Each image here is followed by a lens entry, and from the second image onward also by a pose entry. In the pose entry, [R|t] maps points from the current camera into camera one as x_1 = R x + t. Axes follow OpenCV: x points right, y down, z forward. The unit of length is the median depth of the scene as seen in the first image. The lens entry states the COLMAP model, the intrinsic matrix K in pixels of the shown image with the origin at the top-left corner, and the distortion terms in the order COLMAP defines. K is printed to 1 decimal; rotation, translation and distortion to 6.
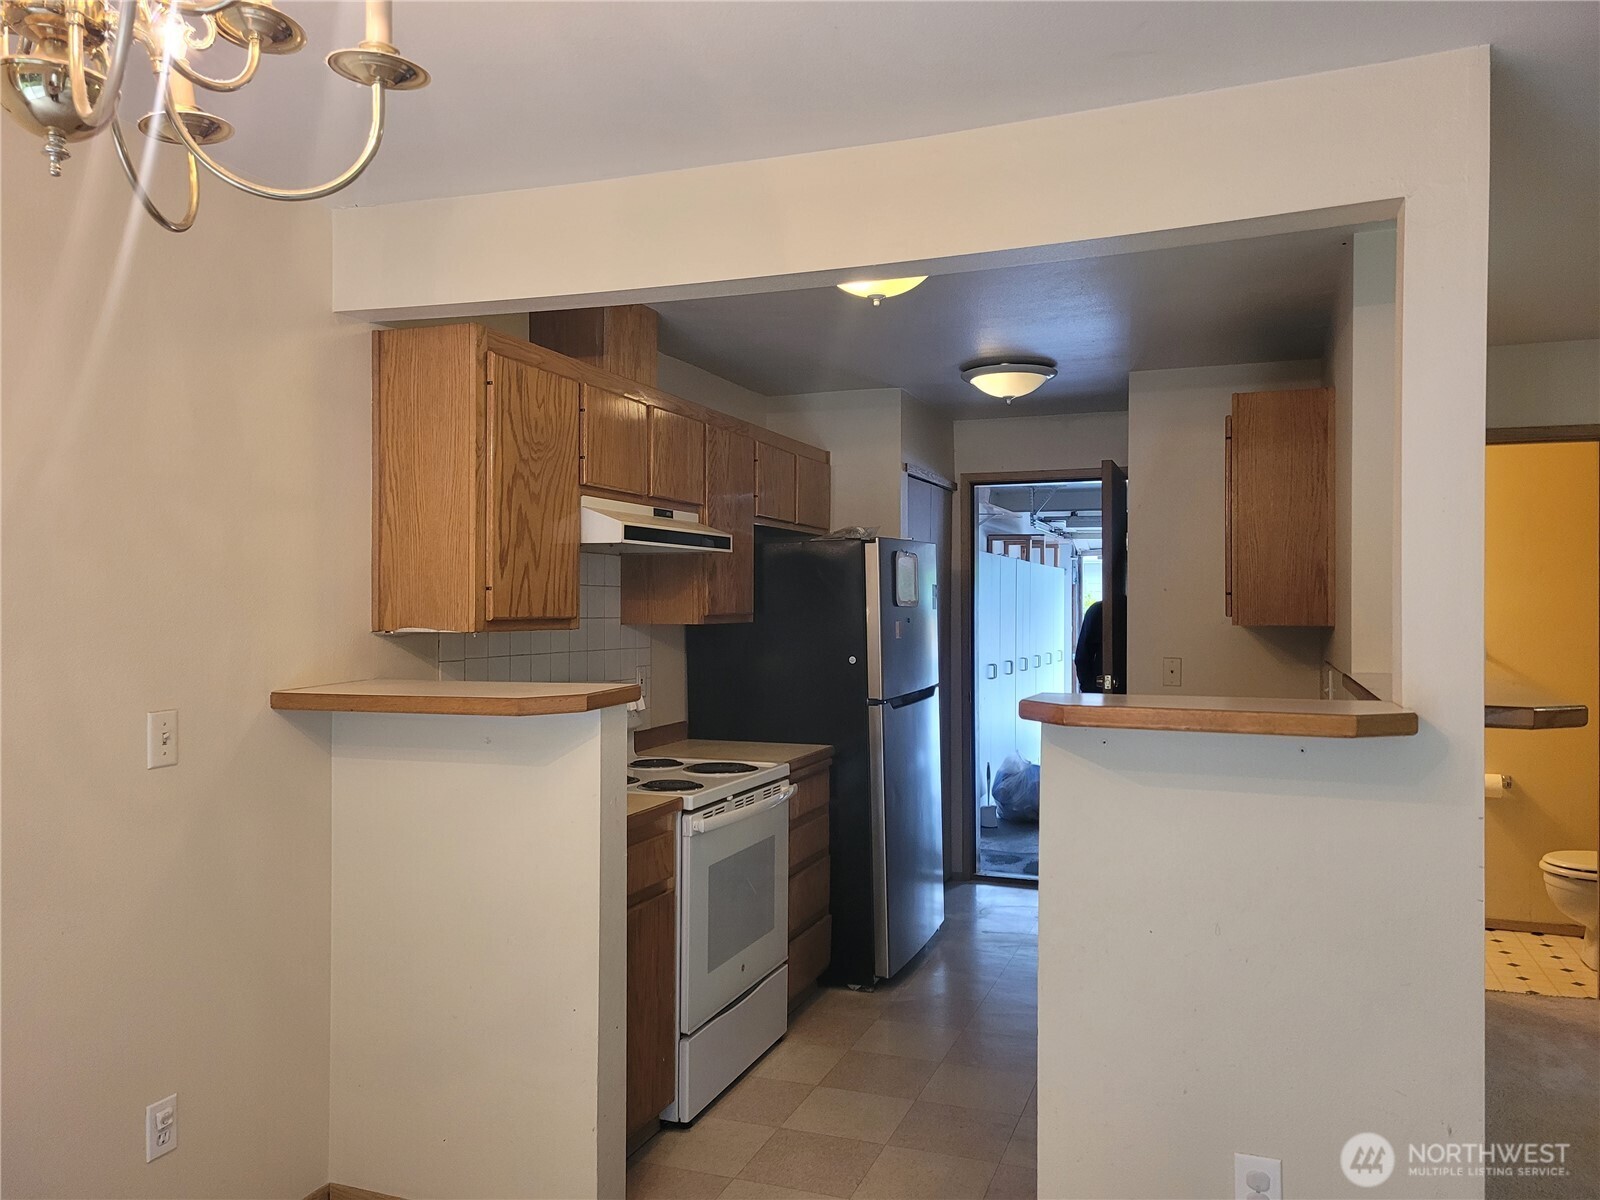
lens RADIAL K [[1194.4, 0, 808.5], [0, 1194.4, 589.3], [0, 0, 1]] dist [0.072960, -0.056607]
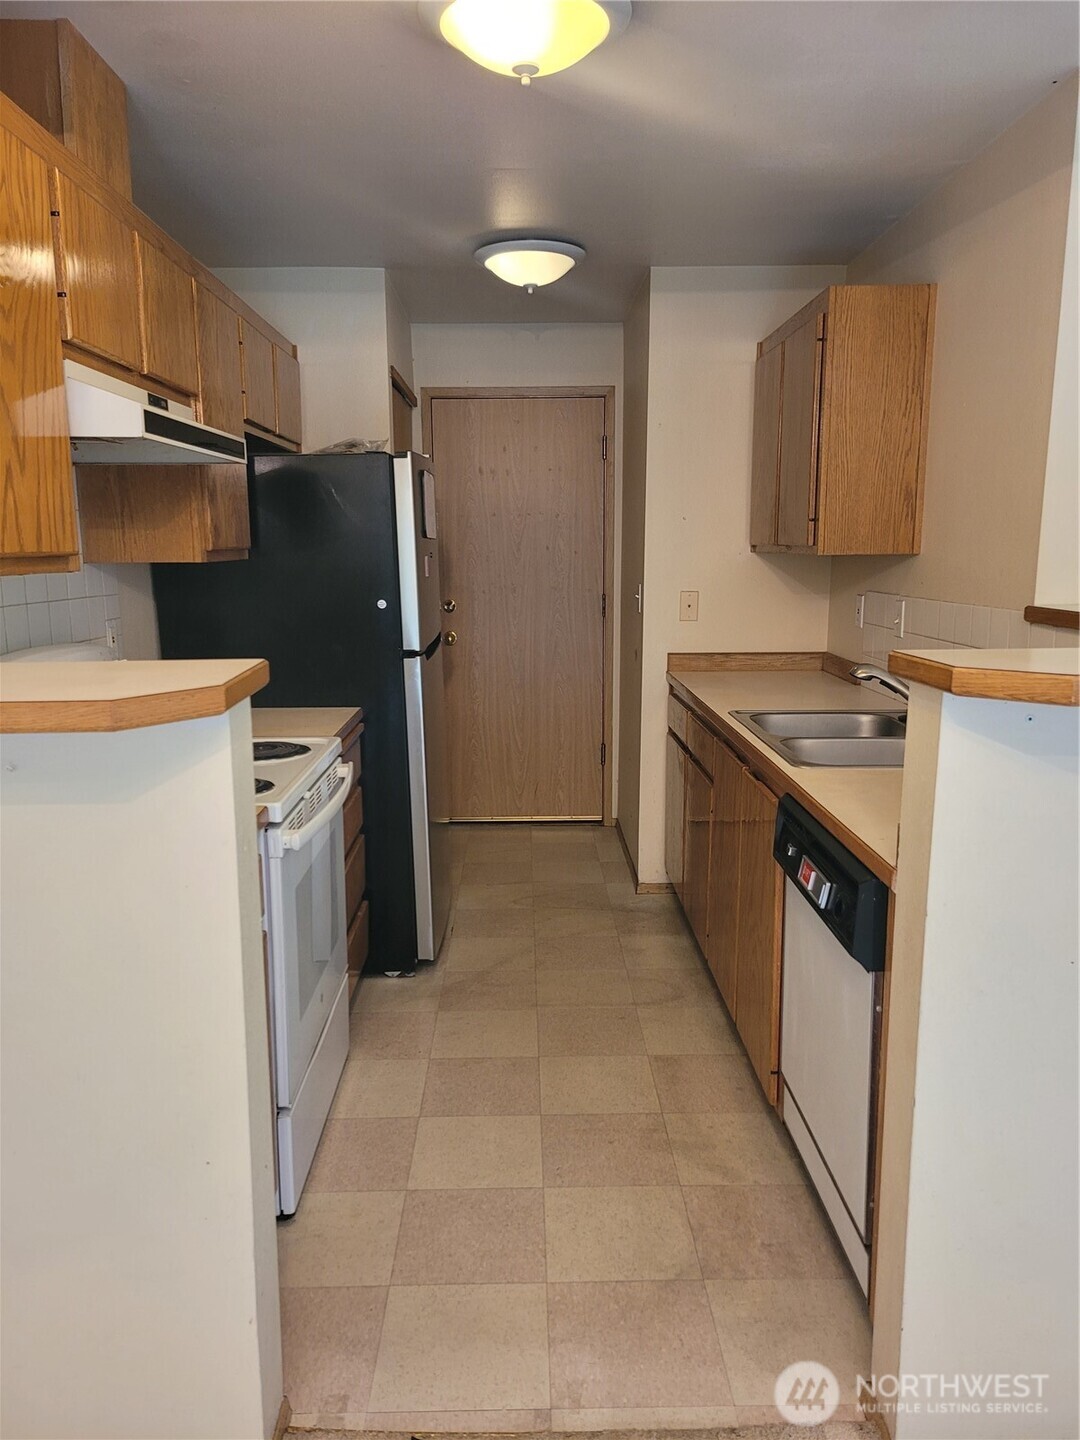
lens RADIAL K [[1075.0, 0, 531.3], [0, 1075.0, 725.2], [0, 0, 1]] dist [0.072960, -0.056607]
pose [[0.933543, -0.067614, 0.352031, -0.172998], [0.002893, 0.983439, 0.181218, 0.008664], [-0.358454, -0.168156, 0.918278, 0.340243]]
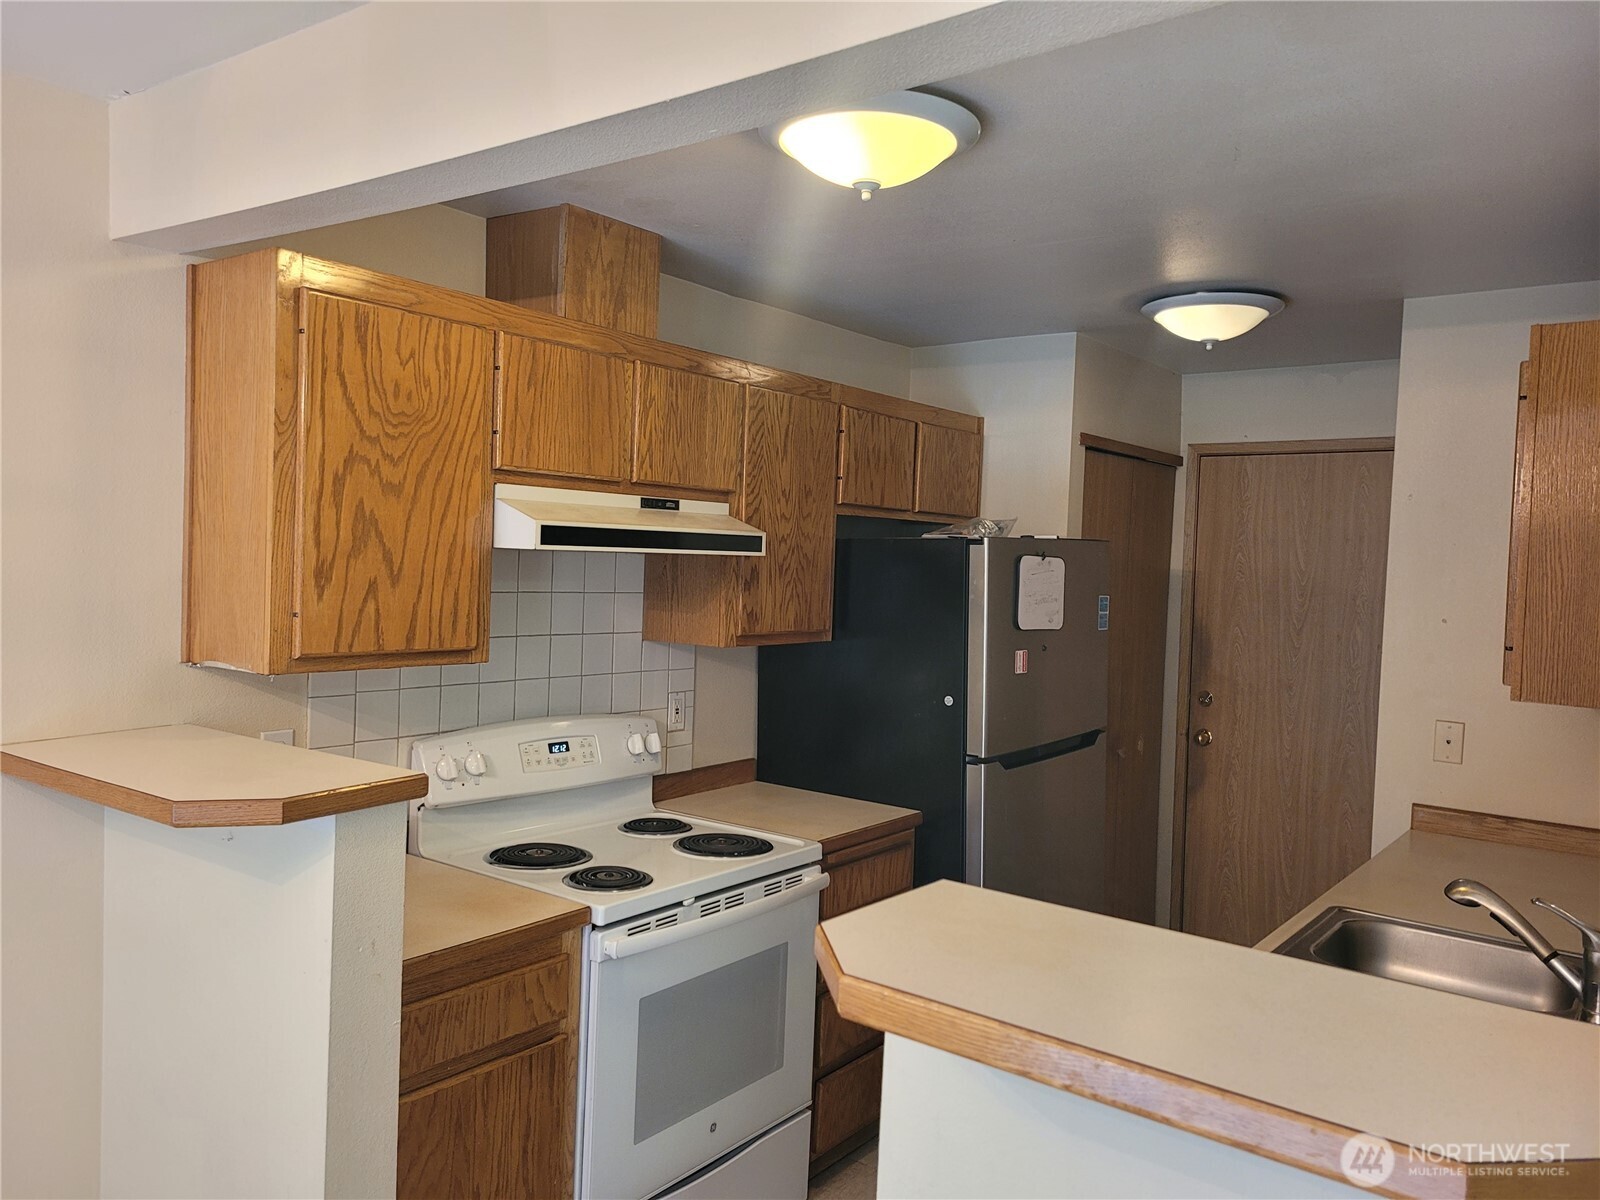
lens RADIAL K [[1194.4, 0, 793.8], [0, 1194.4, 594.4], [0, 0, 1]] dist [0.072960, -0.056607]
pose [[0.955747, 0.041579, -0.291238, 0.204524], [-0.030408, 0.998622, 0.042780, -0.046380], [0.292615, -0.032031, 0.955694, 0.334368]]
